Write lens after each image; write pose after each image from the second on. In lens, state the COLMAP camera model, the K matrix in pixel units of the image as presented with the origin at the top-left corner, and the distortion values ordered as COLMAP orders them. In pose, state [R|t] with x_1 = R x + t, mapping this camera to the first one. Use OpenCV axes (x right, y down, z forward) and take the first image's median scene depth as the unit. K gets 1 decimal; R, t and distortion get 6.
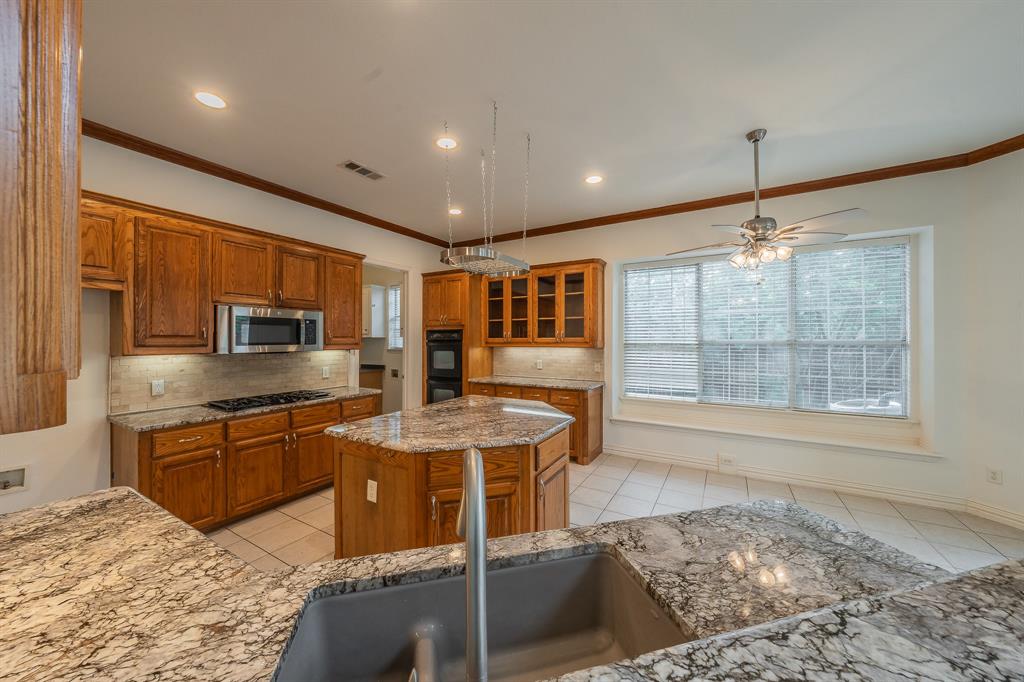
lens RADIAL K [[365.2, 0, 517.1], [0, 365.2, 339.2], [0, 0, 1]] dist [0.001027, 0.000108]
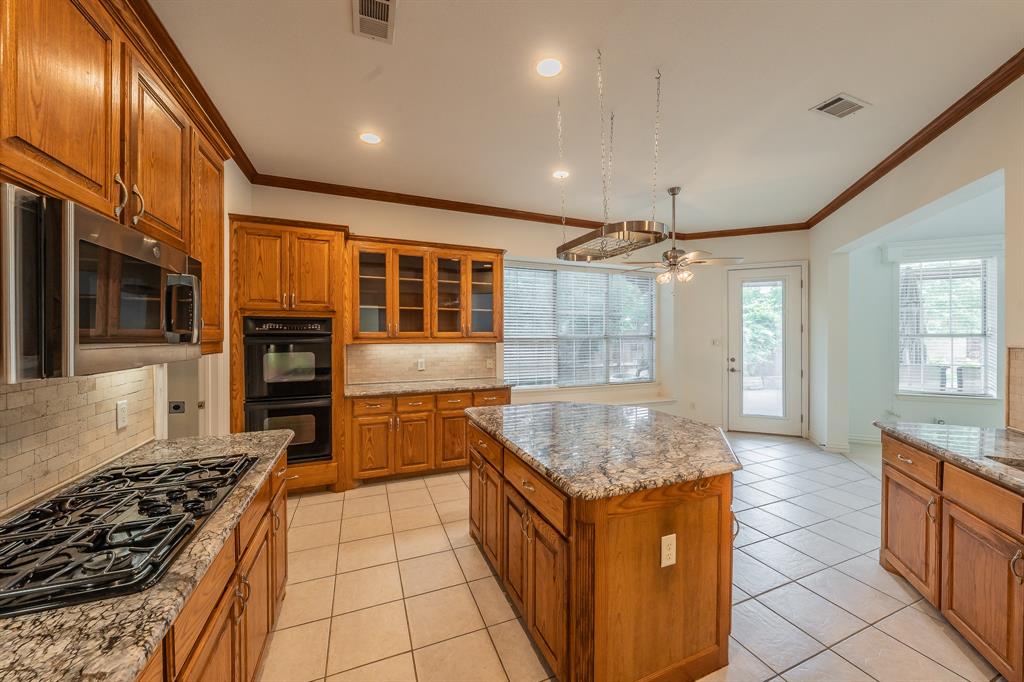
lens RADIAL K [[365.2, 0, 517.1], [0, 365.2, 339.2], [0, 0, 1]] dist [0.001027, 0.000108]
pose [[0.604228, -0.006407, 0.796786, -0.569397], [-0.001068, 0.999960, 0.008851, 0.005921], [-0.796811, -0.006199, 0.604197, 0.415203]]
